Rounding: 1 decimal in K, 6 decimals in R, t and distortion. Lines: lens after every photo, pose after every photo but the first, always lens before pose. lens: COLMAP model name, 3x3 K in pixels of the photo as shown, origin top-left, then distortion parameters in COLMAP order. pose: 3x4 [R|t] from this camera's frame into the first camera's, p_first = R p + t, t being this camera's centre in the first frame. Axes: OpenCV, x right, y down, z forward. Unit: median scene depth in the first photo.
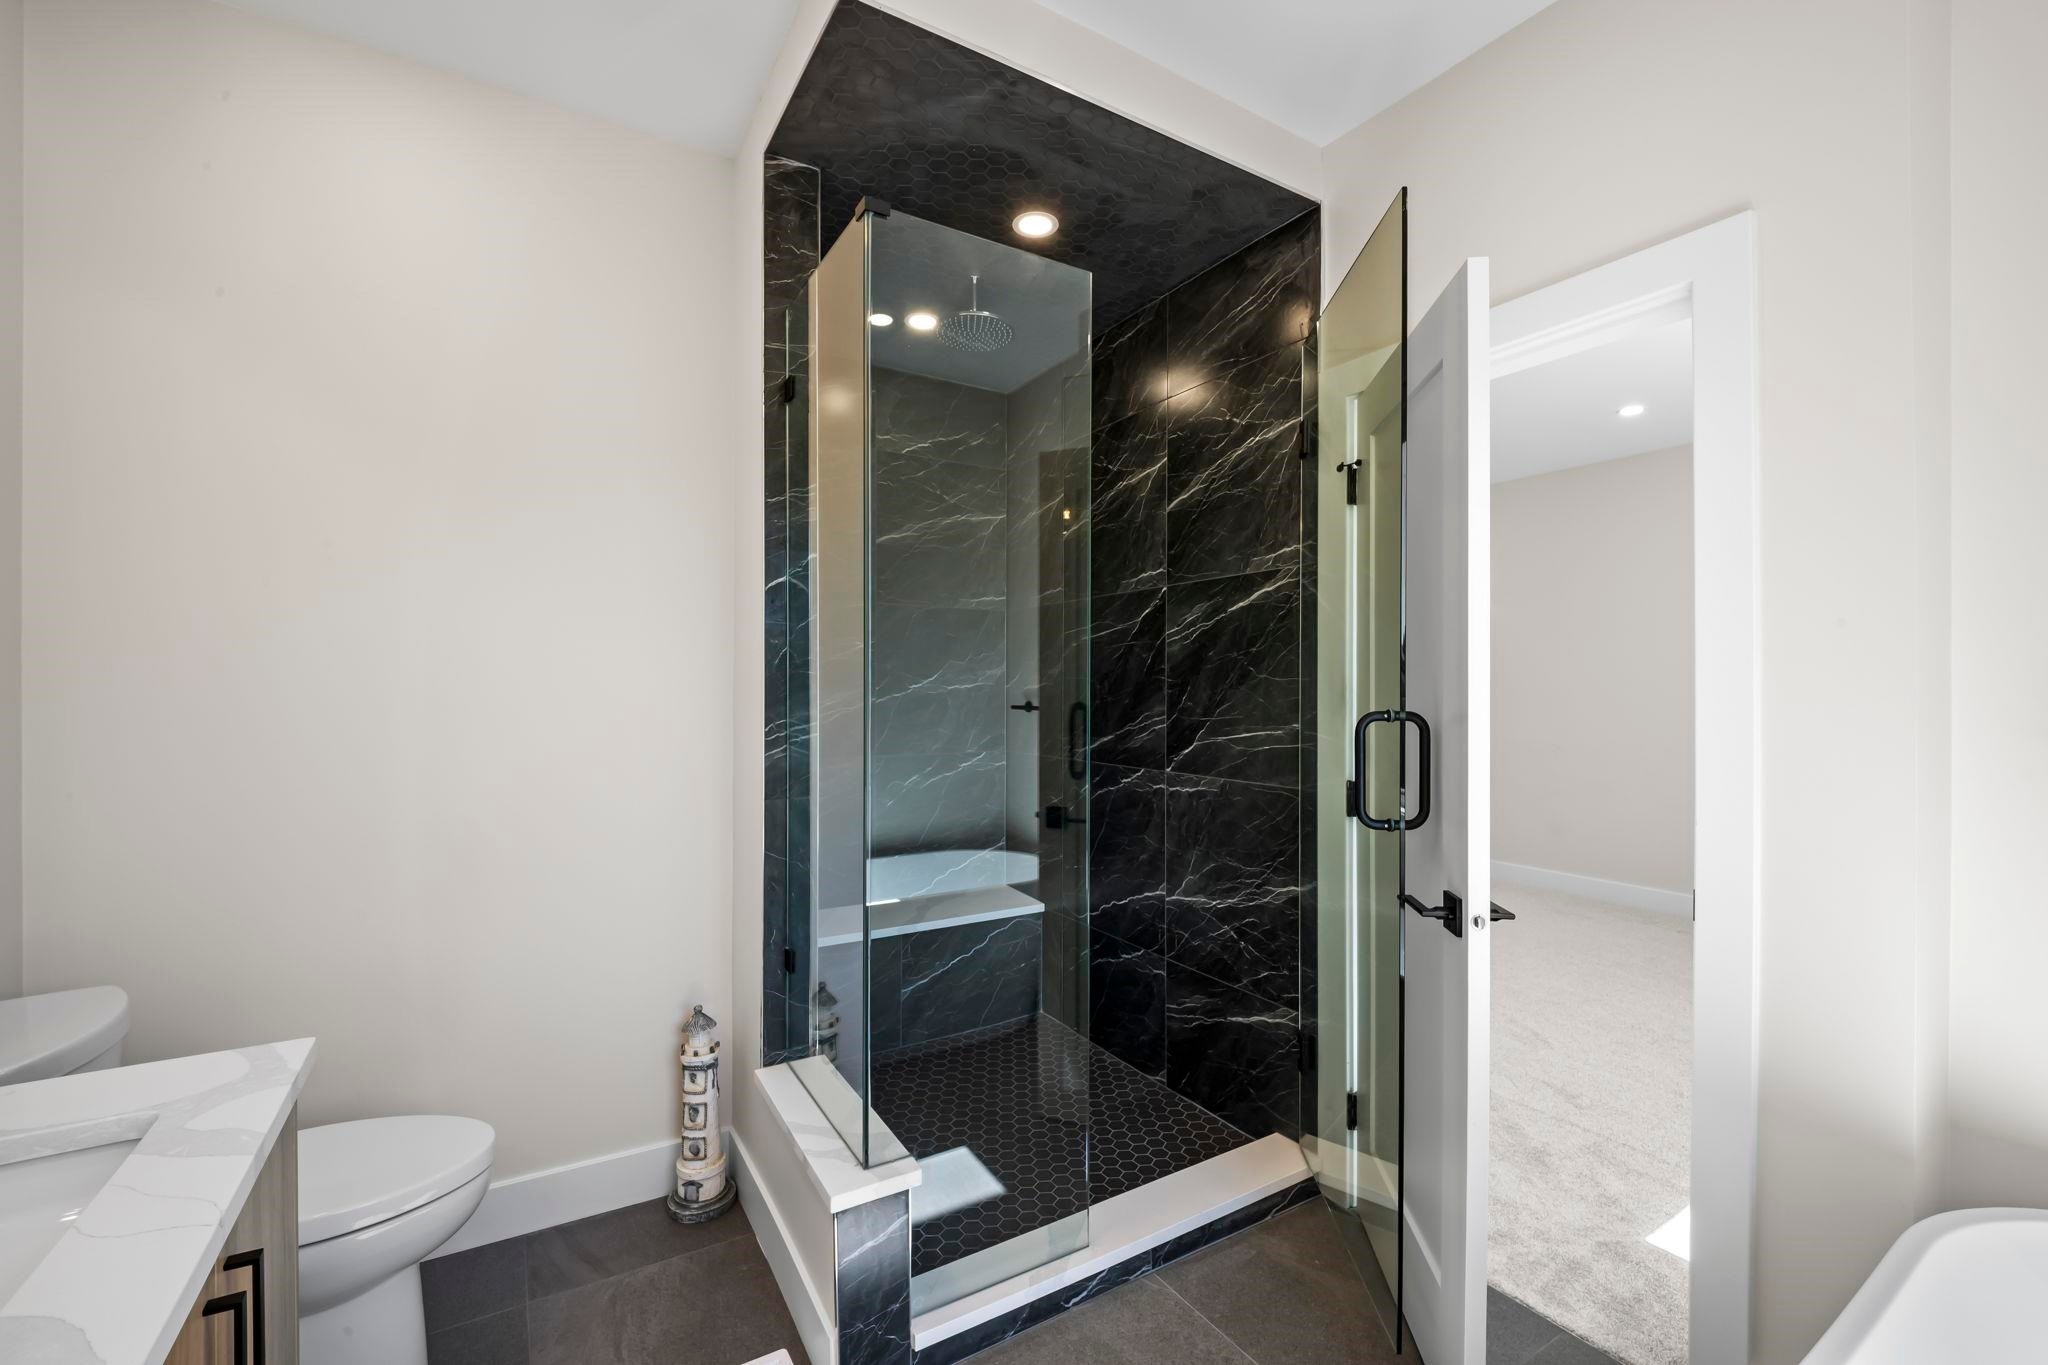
lens RADIAL K [[841.8, 0, 1025.0], [0, 841.8, 687.7], [0, 0, 1]] dist [-0.003177, -0.006398]
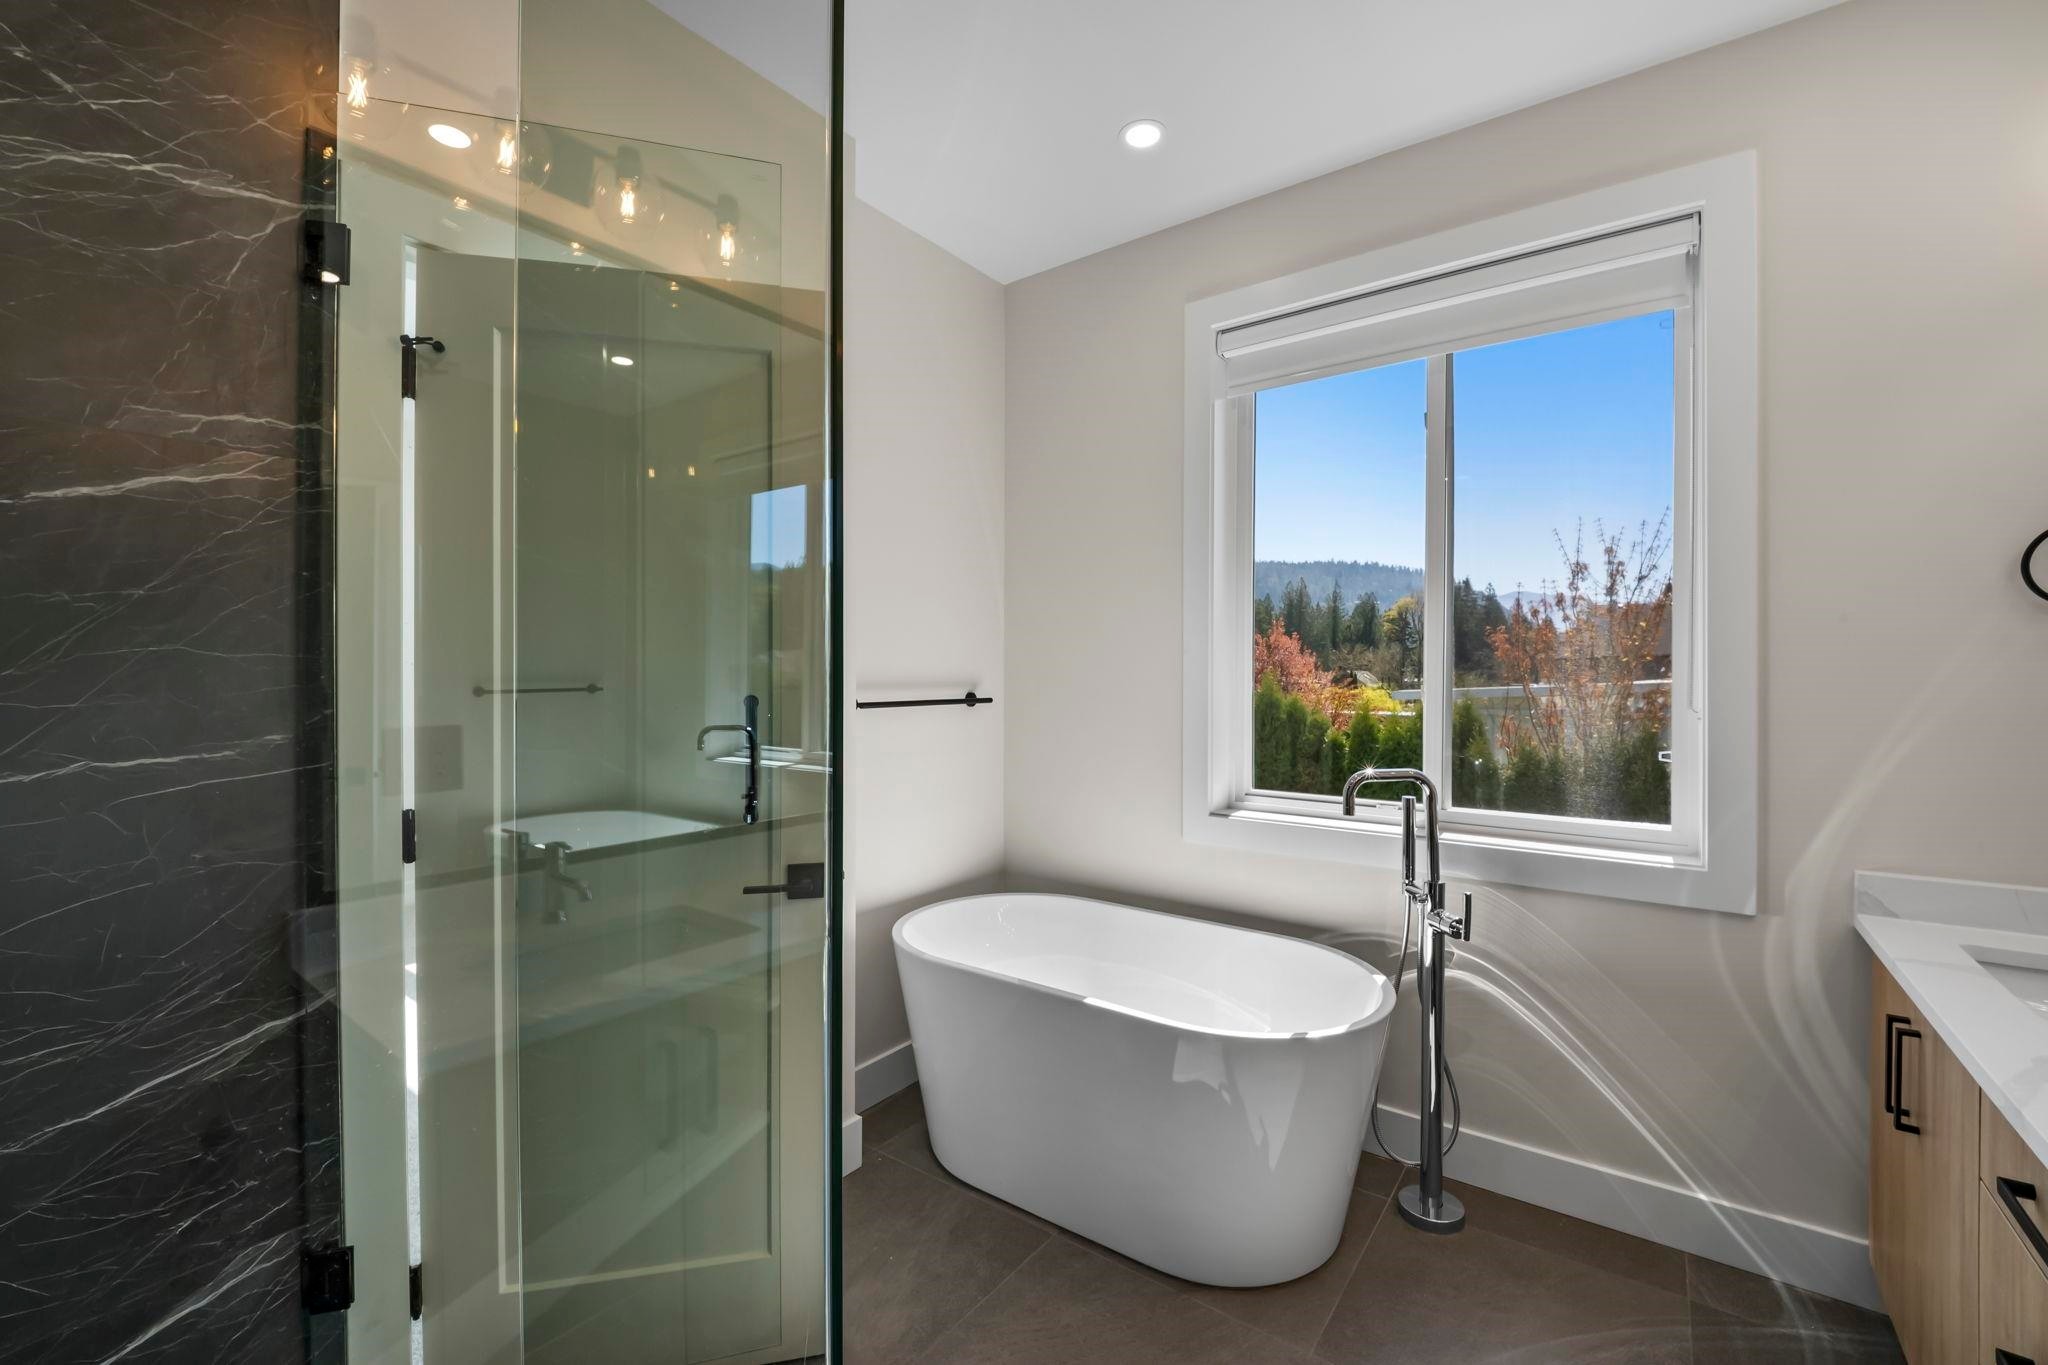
lens RADIAL K [[878.2, 0, 1030.5], [0, 878.2, 672.1], [0, 0, 1]] dist [-0.000693, -0.000117]
pose [[-0.409308, -0.012167, 0.912315, -0.431092], [-0.000678, 0.999915, 0.013031, -0.006615], [-0.912396, 0.004715, -0.409281, 0.776175]]
